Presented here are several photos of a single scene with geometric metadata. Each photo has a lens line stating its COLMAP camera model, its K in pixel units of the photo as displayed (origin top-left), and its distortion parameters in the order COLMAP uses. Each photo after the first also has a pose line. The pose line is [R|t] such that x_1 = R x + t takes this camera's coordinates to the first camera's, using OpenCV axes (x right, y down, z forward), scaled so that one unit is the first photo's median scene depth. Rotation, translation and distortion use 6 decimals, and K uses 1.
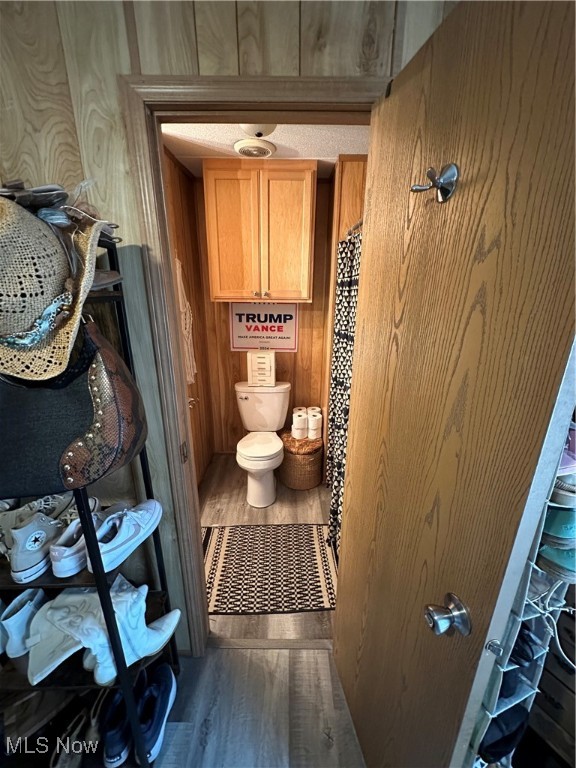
lens RADIAL K [[308.3, 0, 285.0], [0, 308.3, 384.9], [0, 0, 1]] dist [-0.002970, 0.000492]
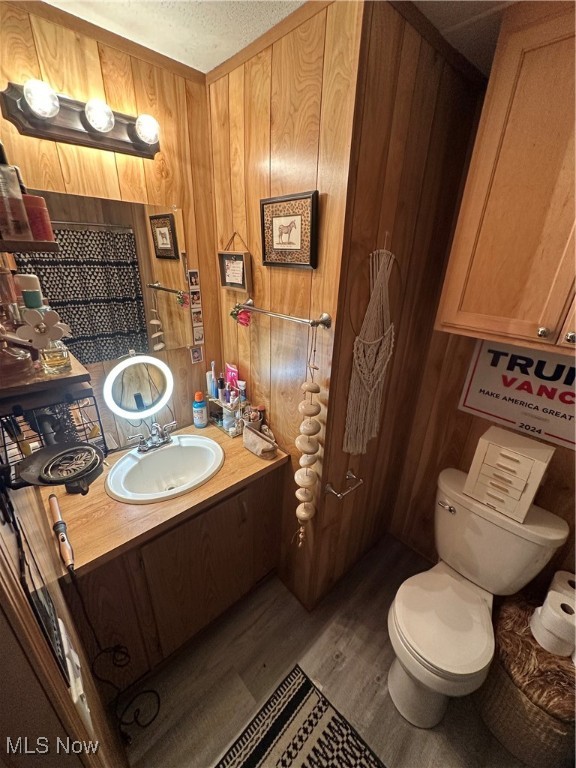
lens RADIAL K [[308.3, 0, 288.5], [0, 308.3, 380.9], [0, 0, 1]] dist [-0.002970, 0.000492]
pose [[0.687297, 0.295274, -0.663653, -0.030189], [-0.248411, 0.954108, 0.167243, -0.183994], [0.682579, 0.049913, 0.729105, 0.388799]]
